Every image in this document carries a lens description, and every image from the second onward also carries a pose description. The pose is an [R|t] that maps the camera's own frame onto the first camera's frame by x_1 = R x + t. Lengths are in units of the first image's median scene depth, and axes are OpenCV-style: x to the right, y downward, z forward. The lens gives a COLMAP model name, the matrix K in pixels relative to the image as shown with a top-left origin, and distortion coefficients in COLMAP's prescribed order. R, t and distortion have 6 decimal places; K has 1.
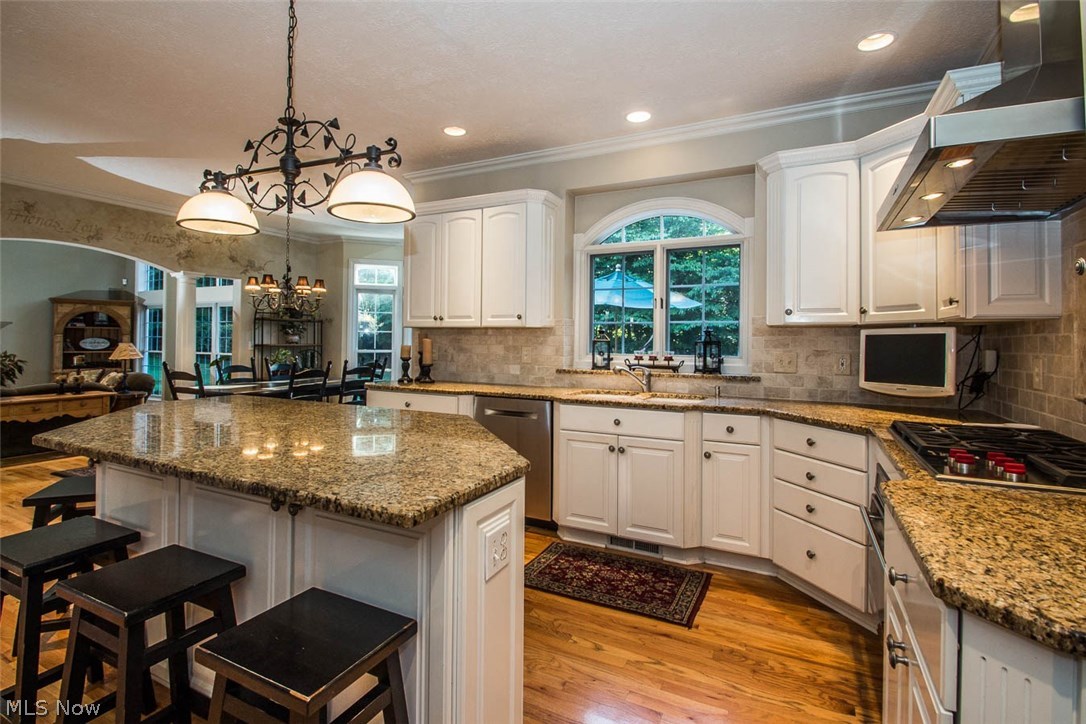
lens RADIAL K [[520.1, 0, 523.9], [0, 520.1, 345.1], [0, 0, 1]] dist [0.004306, -0.012173]
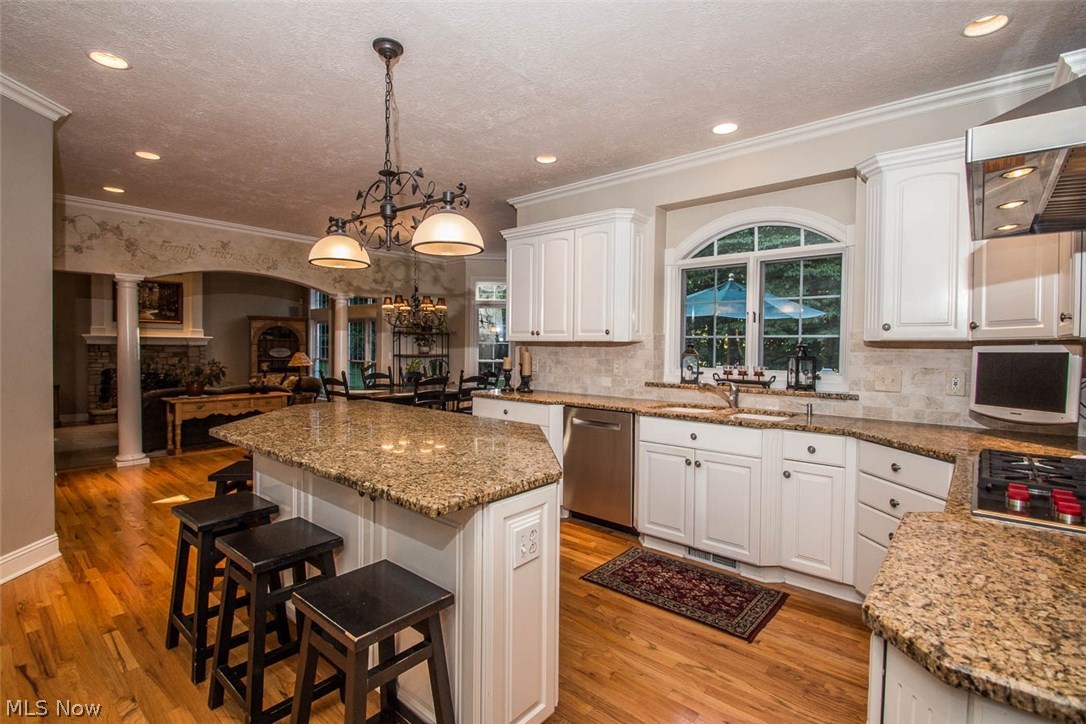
lens RADIAL K [[520.1, 0, 543.7], [0, 520.1, 365.8], [0, 0, 1]] dist [0.004306, -0.012173]
pose [[0.968664, 0.009969, -0.248176, 0.153934], [-0.002158, 0.999494, 0.031723, -0.023162], [0.248366, -0.030193, 0.968196, -0.058783]]
